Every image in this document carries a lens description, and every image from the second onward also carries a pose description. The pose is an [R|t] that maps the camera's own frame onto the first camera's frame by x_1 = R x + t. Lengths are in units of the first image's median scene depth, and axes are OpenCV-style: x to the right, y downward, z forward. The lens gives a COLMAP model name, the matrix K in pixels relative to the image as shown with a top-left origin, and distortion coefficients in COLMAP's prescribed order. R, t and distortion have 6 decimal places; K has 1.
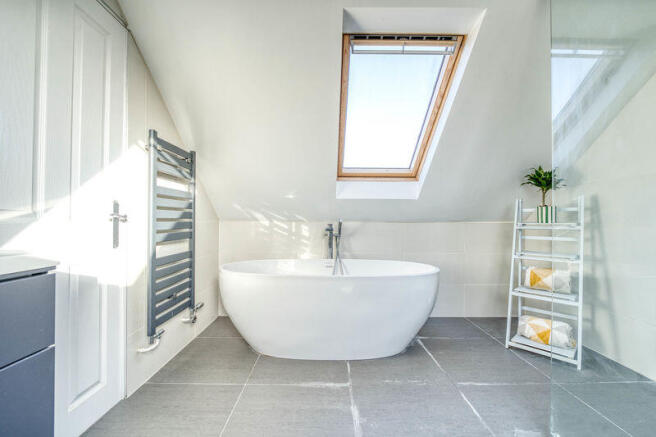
lens RADIAL K [[268.7, 0, 325.0], [0, 268.7, 217.0], [0, 0, 1]] dist [0.000967, -0.000152]
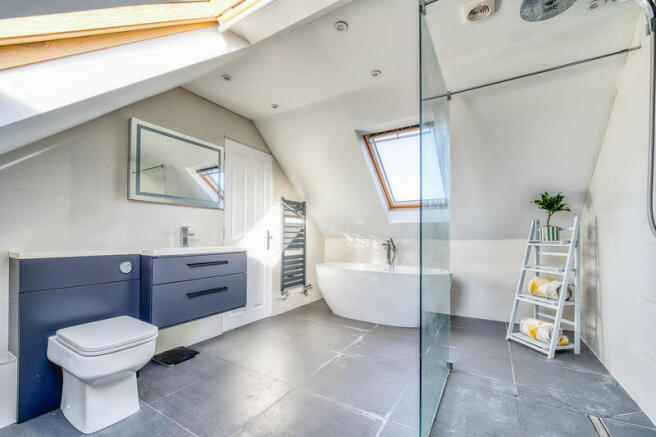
lens RADIAL K [[274.5, 0, 329.2], [0, 274.5, 231.3], [0, 0, 1]] dist [0.029767, -0.000027]
pose [[0.856760, -0.012175, -0.515572, 0.669370], [0.007010, 0.999904, -0.011962, -0.010647], [0.515668, 0.006634, 0.856763, -0.572271]]
